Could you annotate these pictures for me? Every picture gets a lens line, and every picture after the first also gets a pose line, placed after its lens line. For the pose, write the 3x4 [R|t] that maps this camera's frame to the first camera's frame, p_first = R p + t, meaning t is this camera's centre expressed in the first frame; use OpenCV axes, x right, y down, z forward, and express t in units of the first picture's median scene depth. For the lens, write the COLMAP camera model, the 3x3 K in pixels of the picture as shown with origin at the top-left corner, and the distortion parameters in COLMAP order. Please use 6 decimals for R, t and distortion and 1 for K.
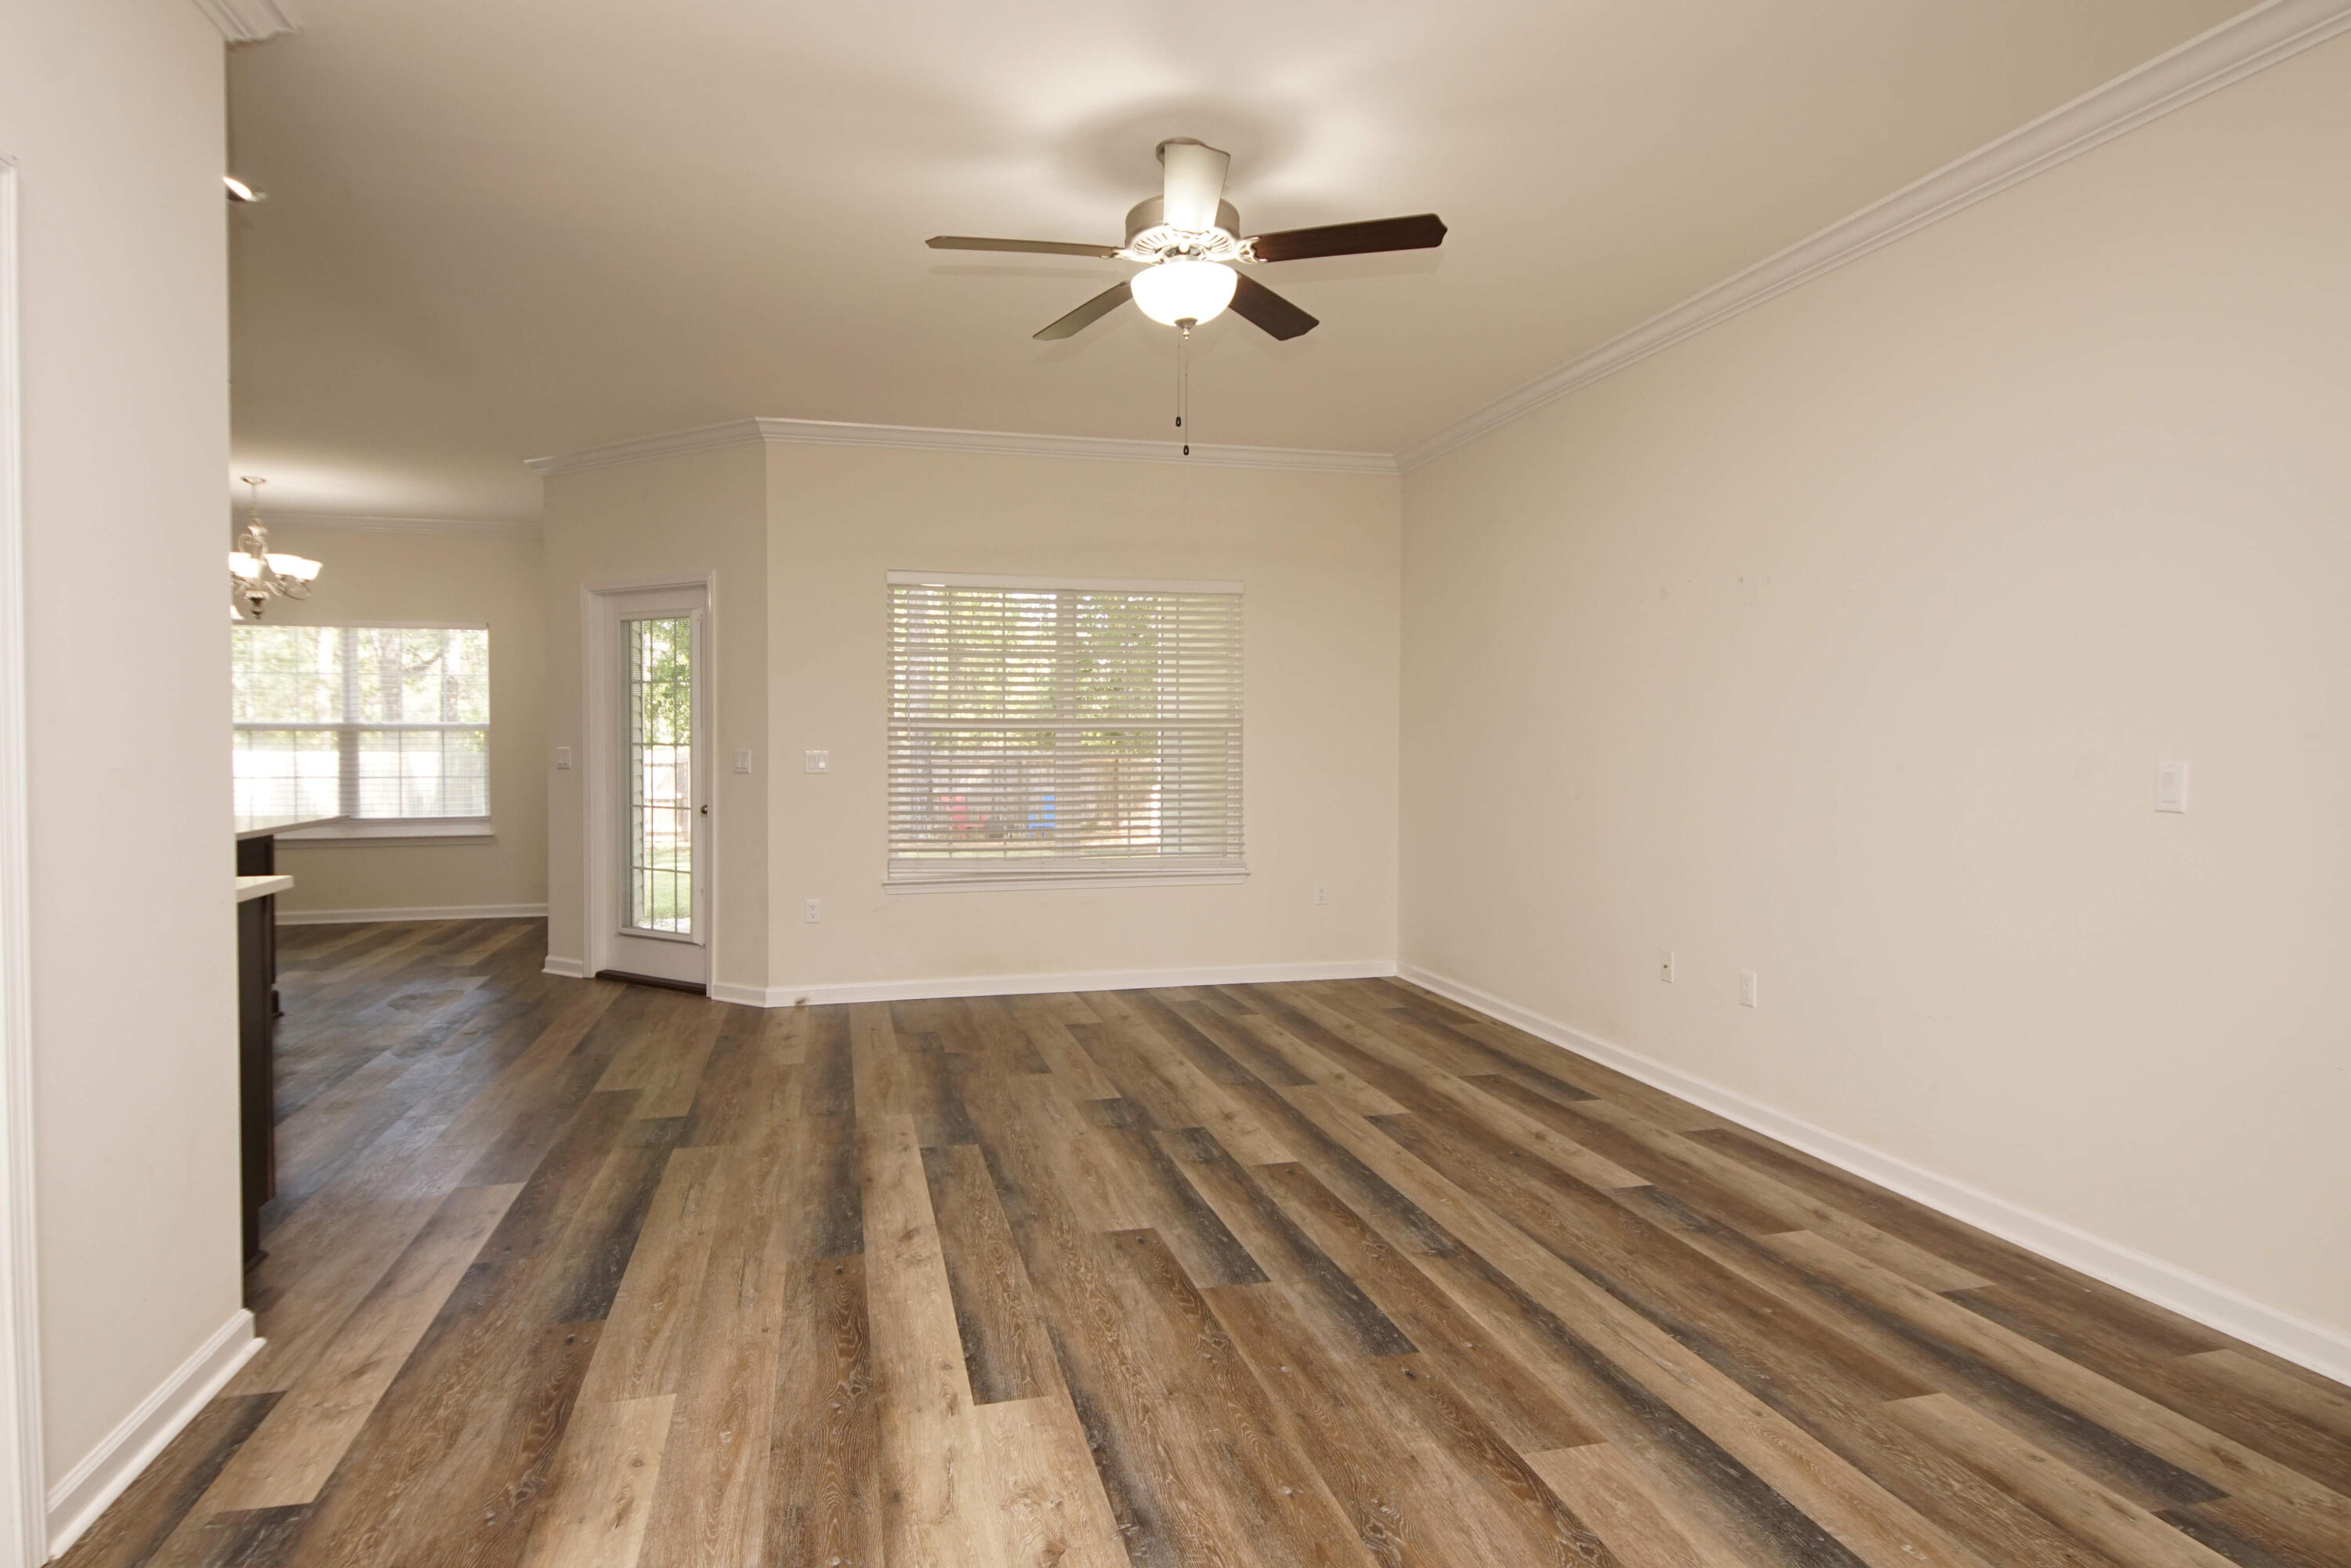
lens RADIAL K [[1259.0, 0, 1150.8], [0, 1259.0, 766.3], [0, 0, 1]] dist [0.037230, -0.034655]
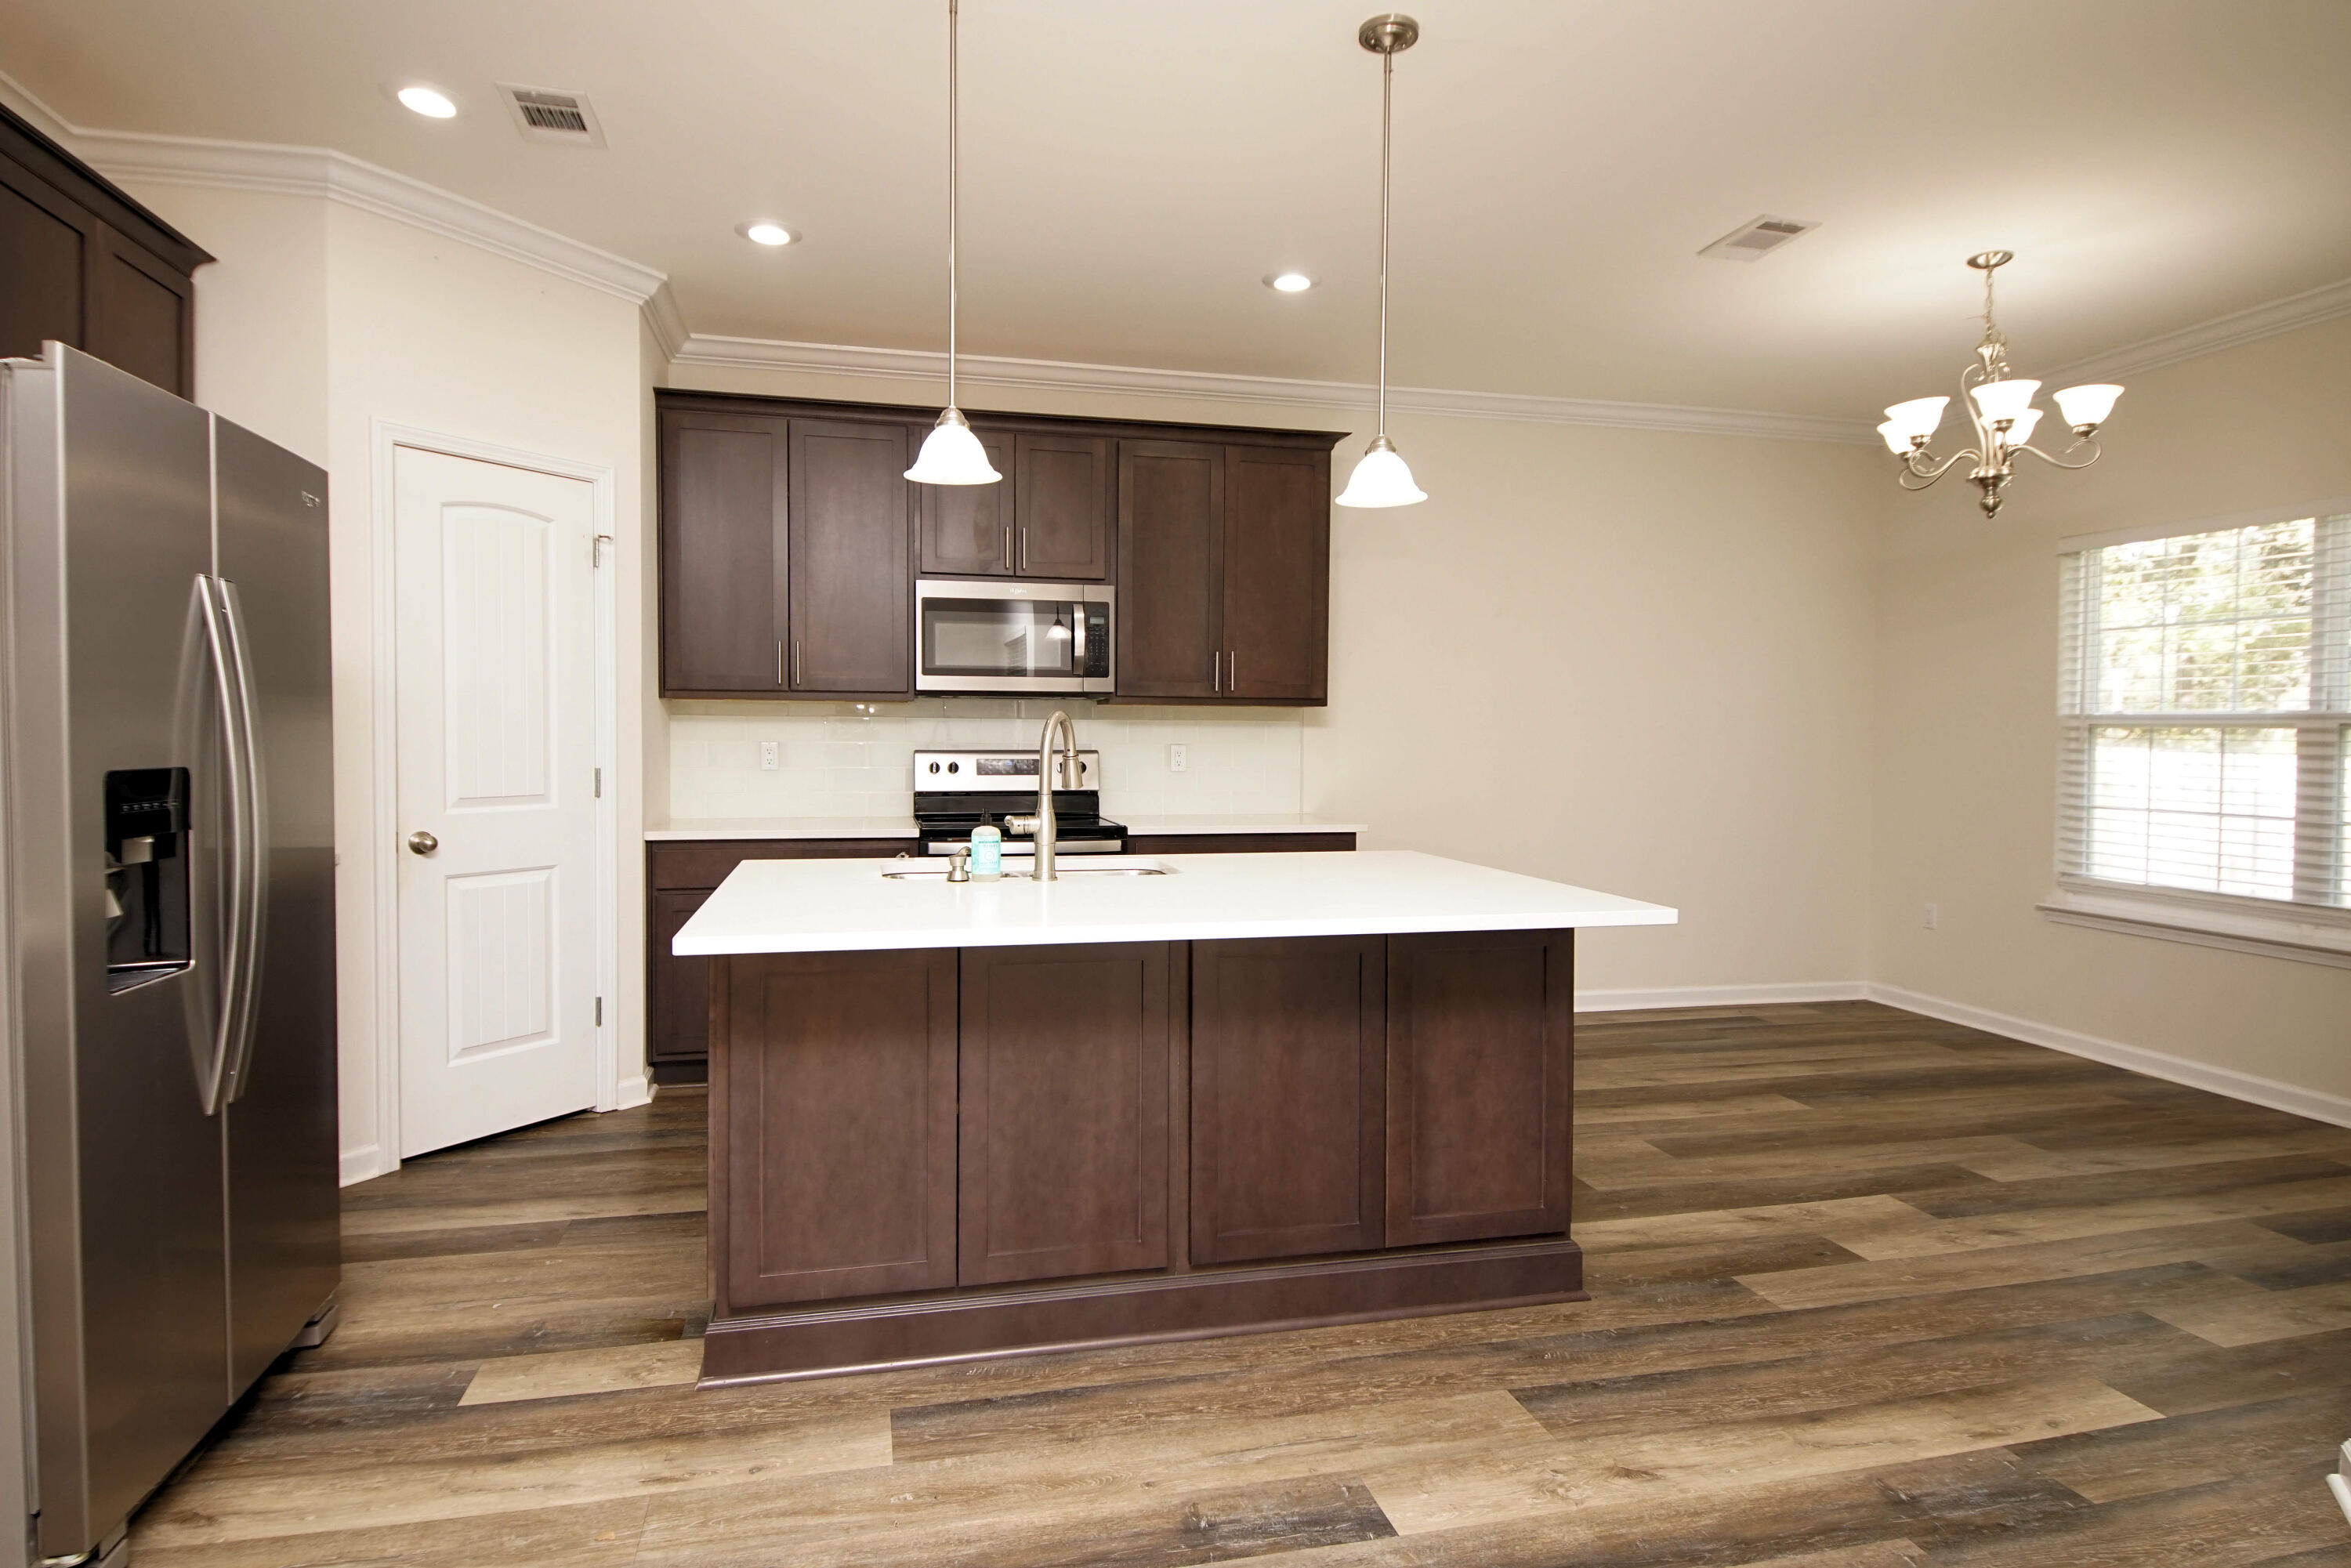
lens RADIAL K [[1259.0, 0, 1150.8], [0, 1259.0, 766.3], [0, 0, 1]] dist [0.037230, -0.034655]
pose [[-0.015274, 0.026032, -0.999544, -0.338675], [-0.029816, 0.999205, 0.026479, -0.030851], [0.999439, 0.030207, -0.014485, 1.437562]]
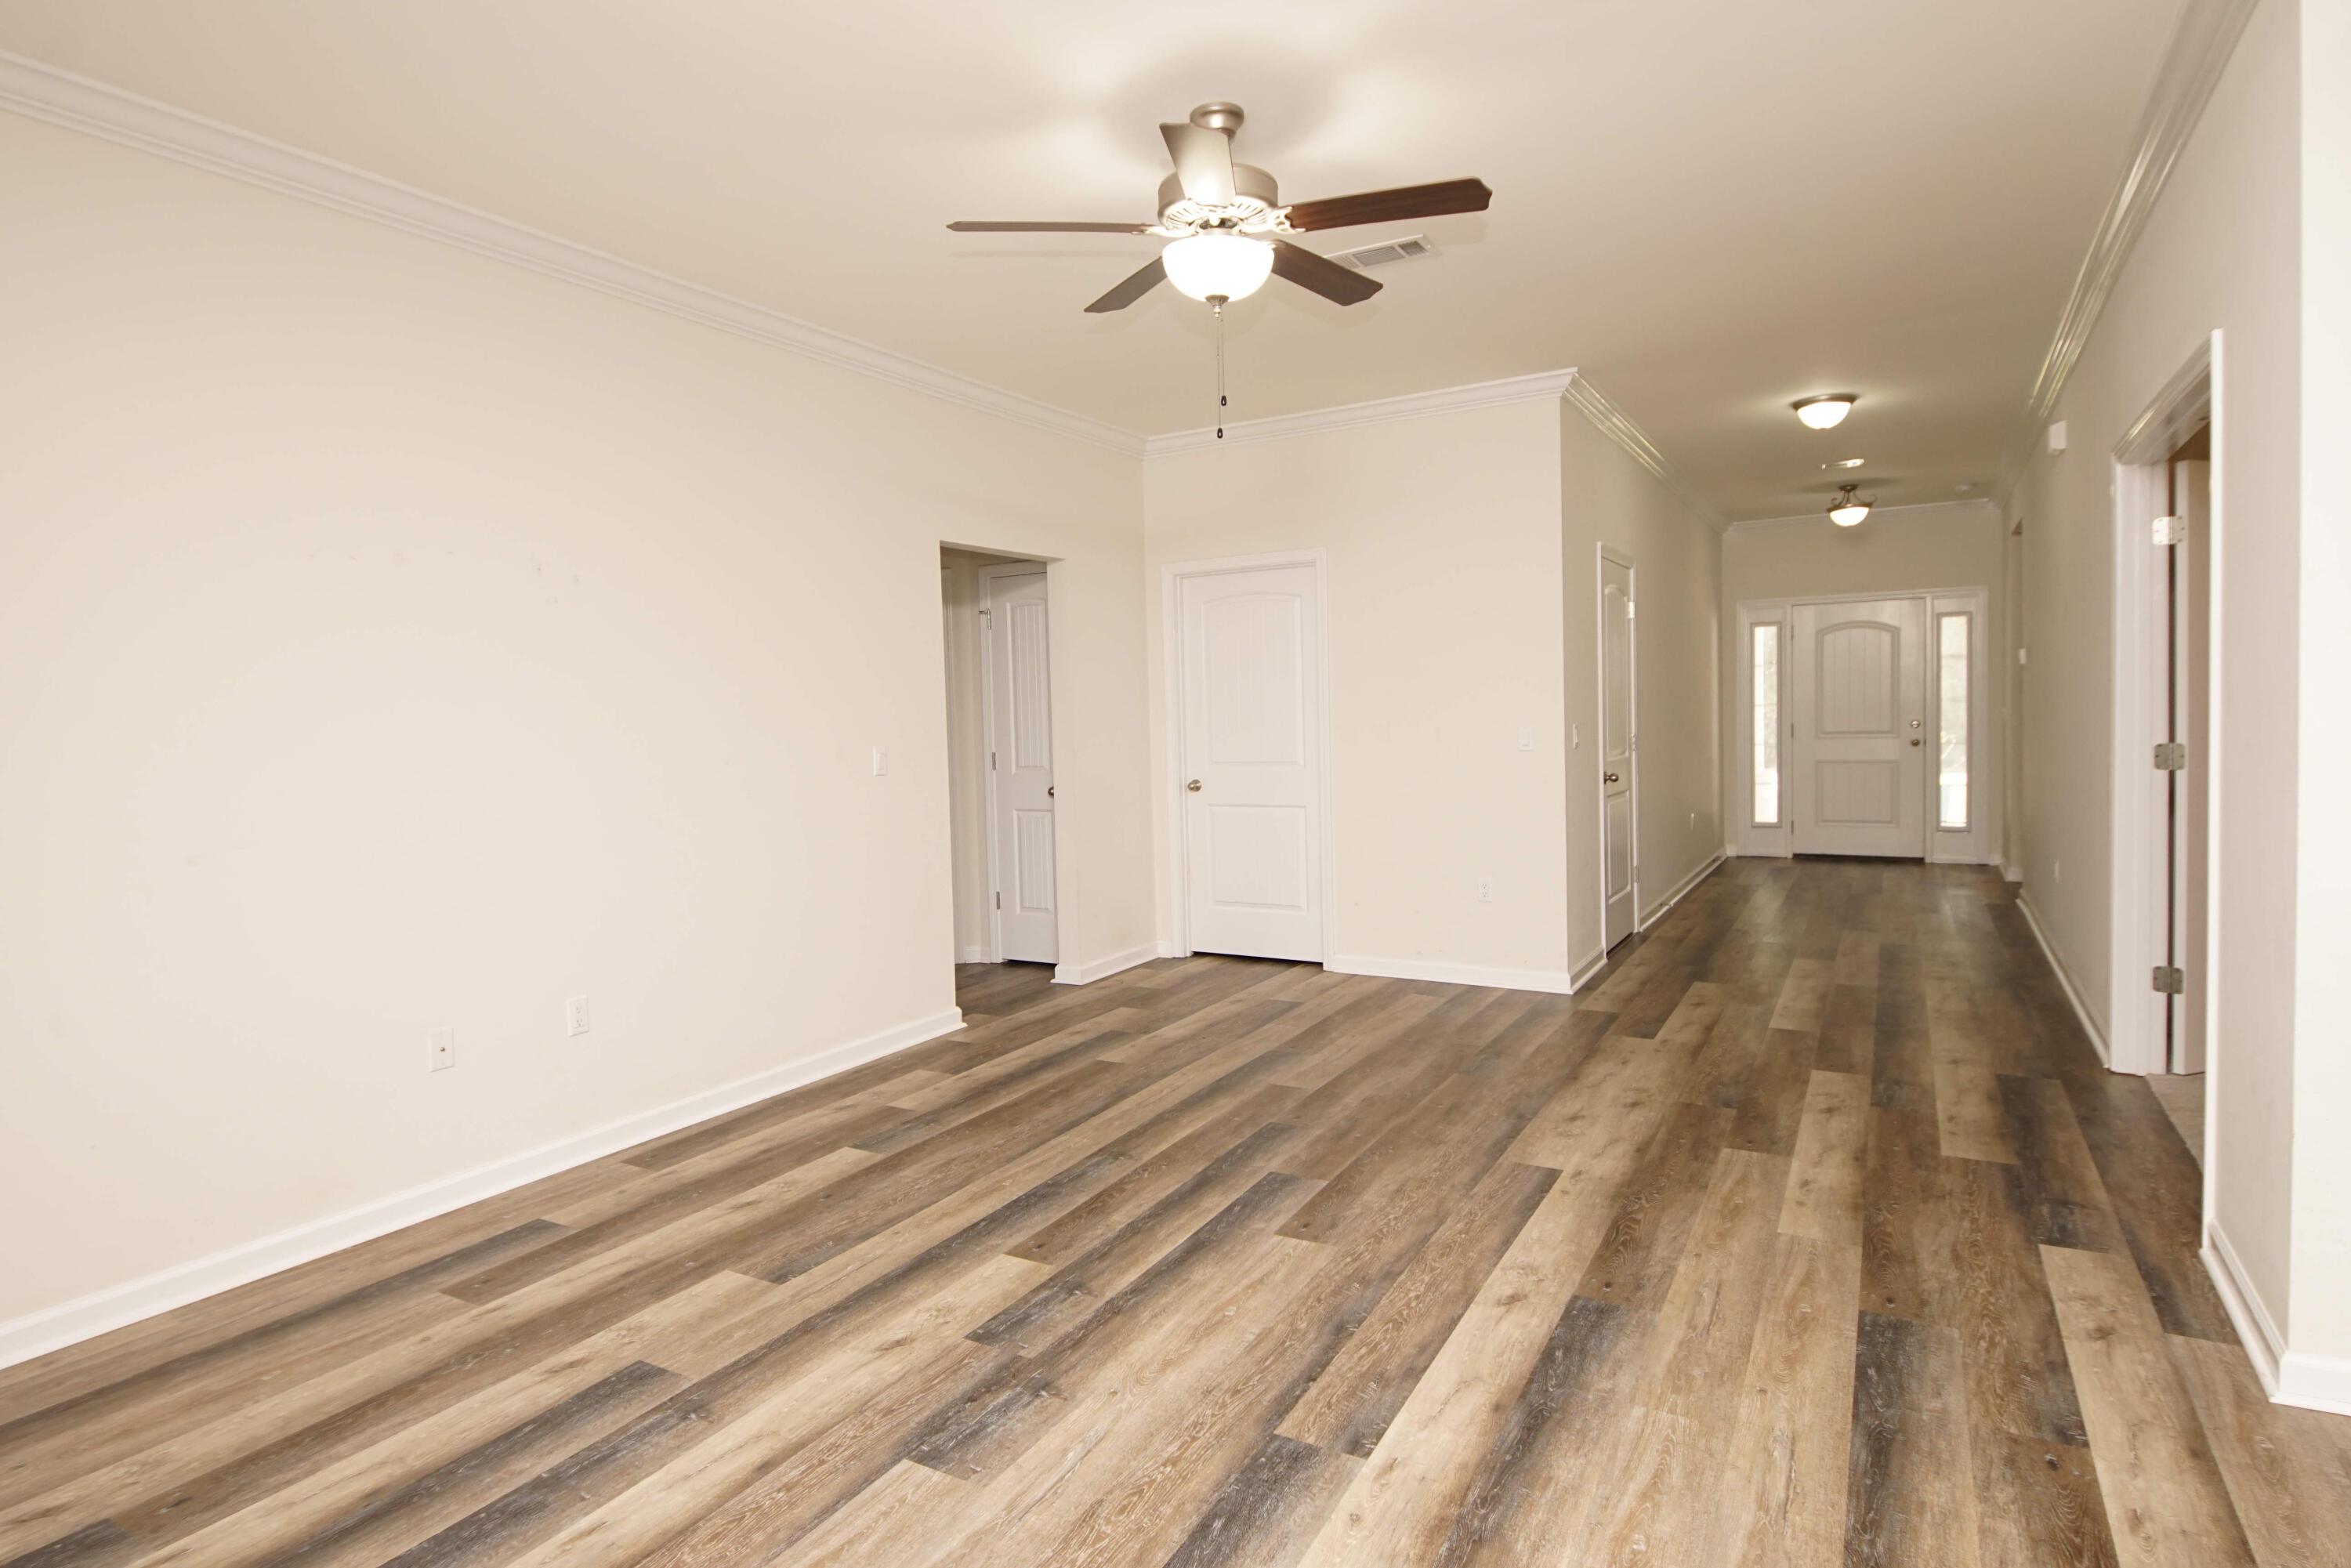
lens RADIAL K [[1259.0, 0, 1150.8], [0, 1259.0, 766.3], [0, 0, 1]] dist [0.037230, -0.034655]
pose [[-0.712995, -0.013215, 0.701045, -0.587769], [0.040155, 0.997412, 0.059642, -0.055058], [-0.700018, 0.070675, -0.710619, 1.672794]]
